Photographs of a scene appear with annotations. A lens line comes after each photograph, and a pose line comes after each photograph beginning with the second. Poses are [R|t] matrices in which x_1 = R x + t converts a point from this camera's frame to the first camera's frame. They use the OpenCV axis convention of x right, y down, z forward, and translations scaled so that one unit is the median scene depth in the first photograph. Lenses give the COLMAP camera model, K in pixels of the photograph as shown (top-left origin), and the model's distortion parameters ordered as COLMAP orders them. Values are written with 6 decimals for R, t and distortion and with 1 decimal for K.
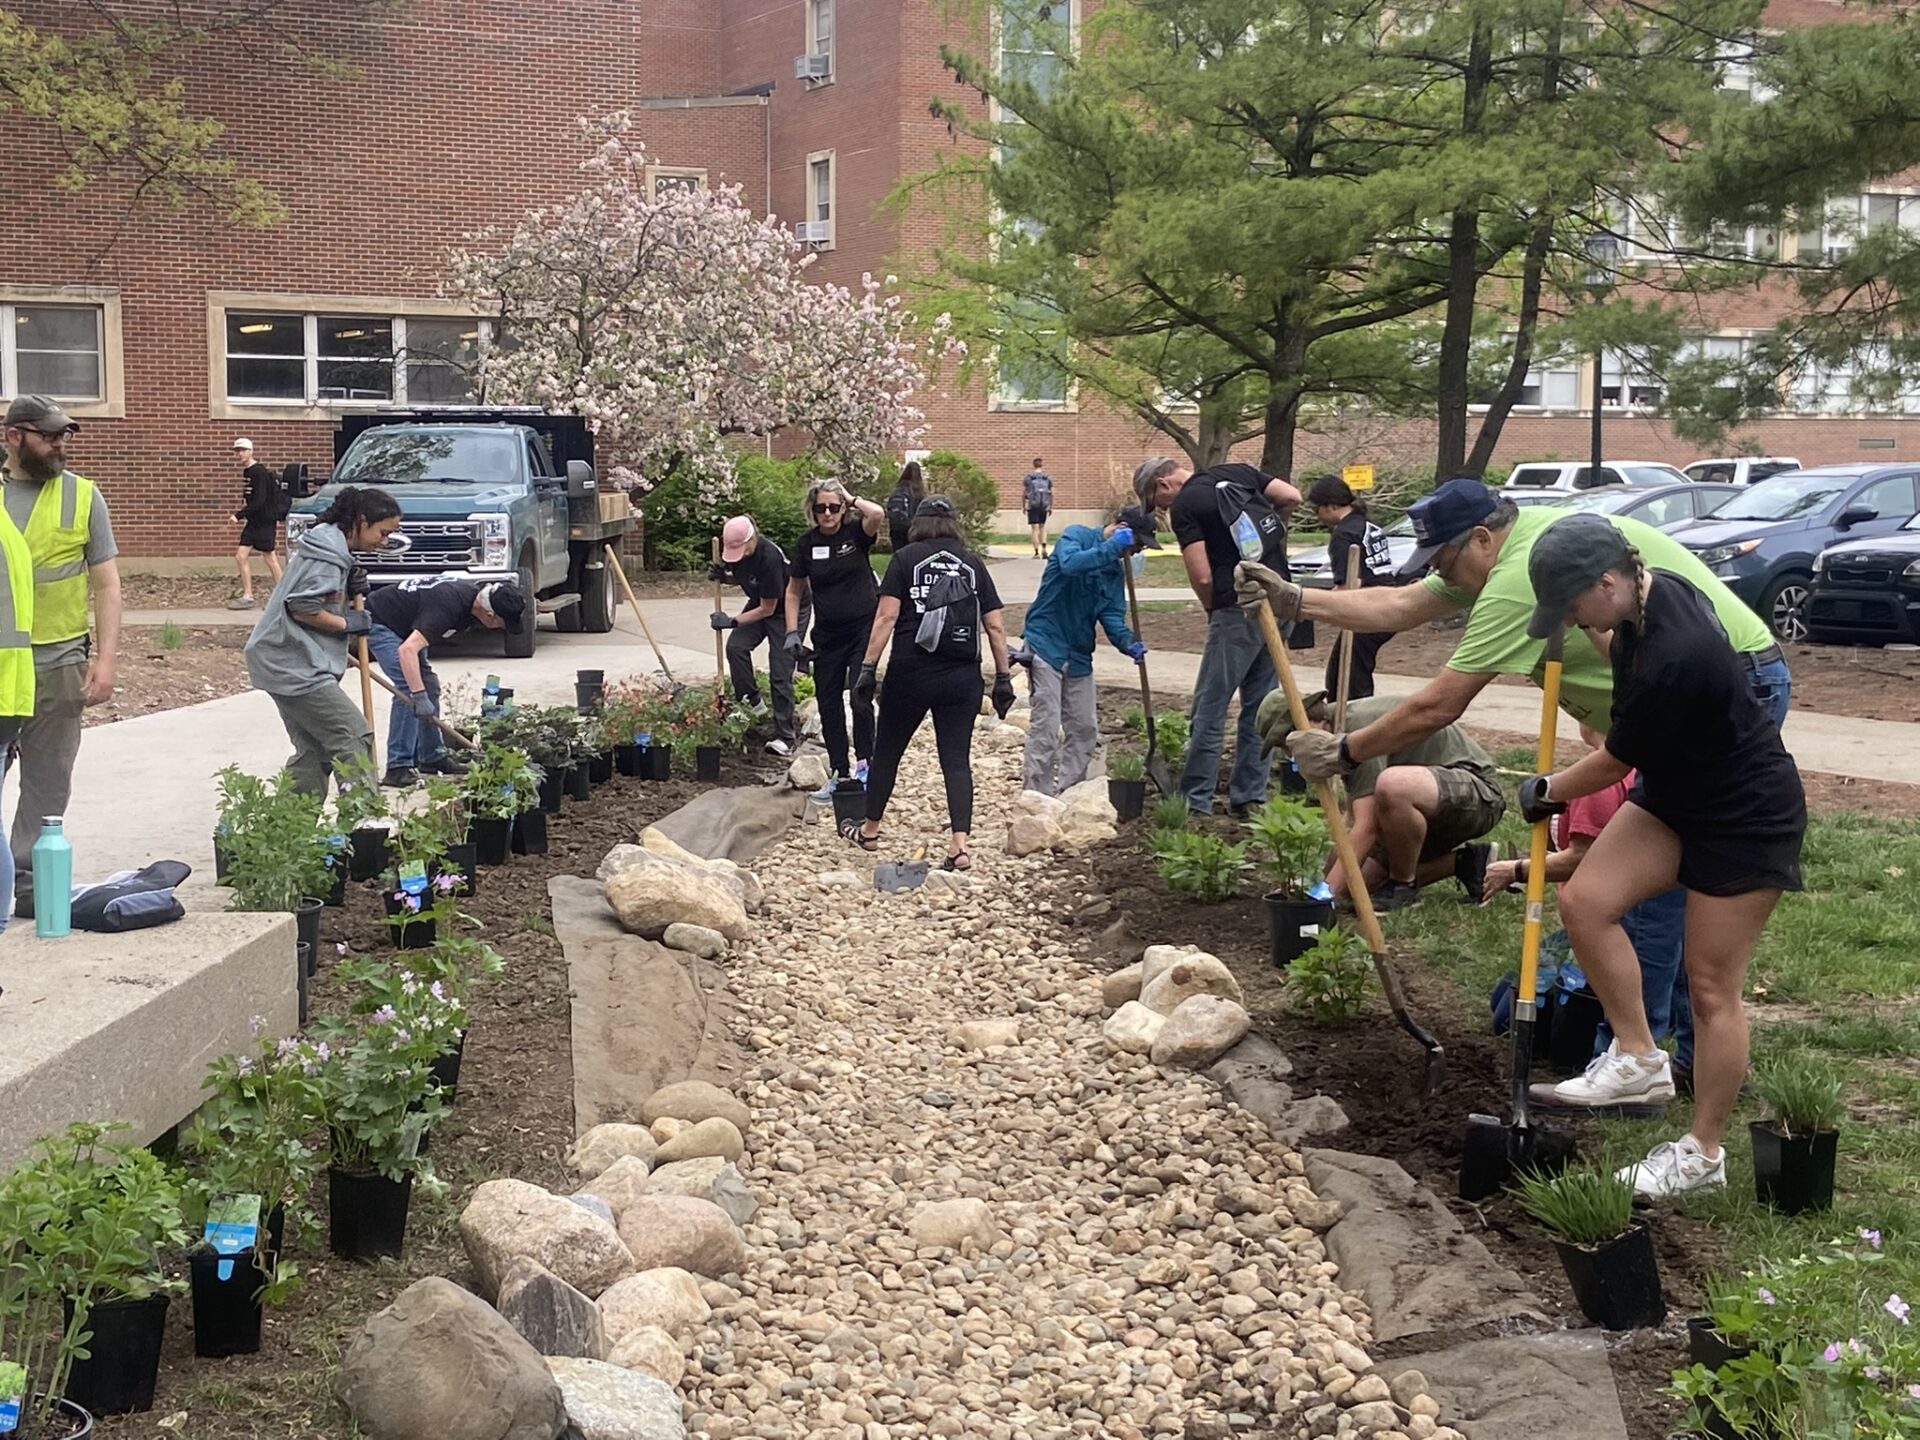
lens RADIAL K [[2974.7, 0, 960.0], [0, 2974.7, 720.0], [0, 0, 1]] dist [0.394249, -0.008521]
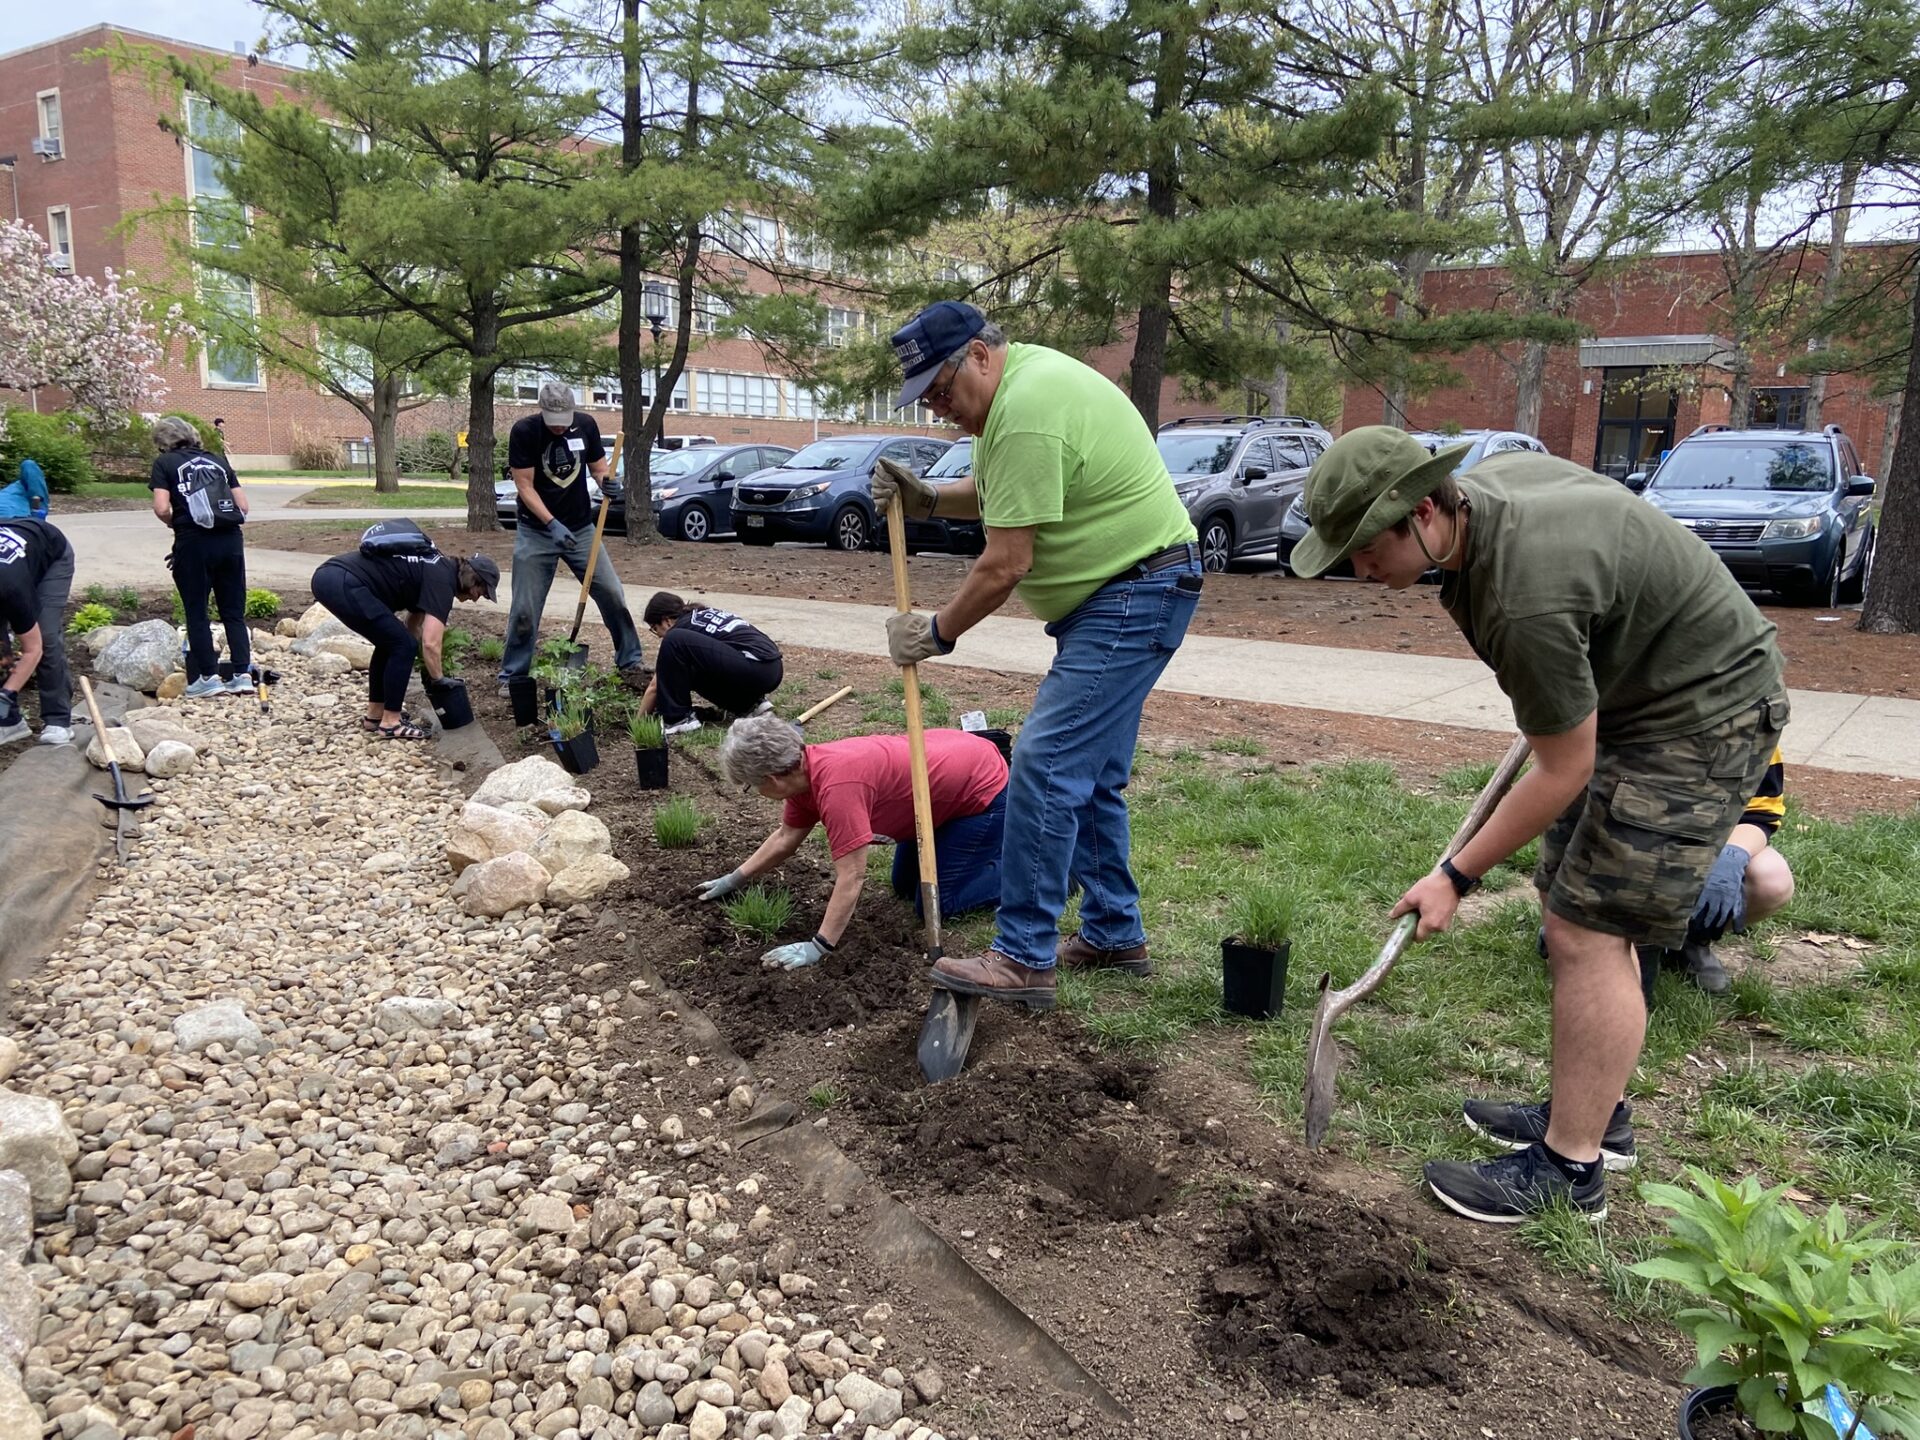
lens RADIAL K [[1431.7, 0, 961.7], [0, 1431.7, 743.7], [0, 0, 1]] dist [0.056091, -0.055059]
pose [[0.881069, -0.078018, 0.466509, -0.014100], [0.020856, 0.991751, 0.126469, -0.013434], [-0.472528, -0.101698, 0.875428, 0.235027]]
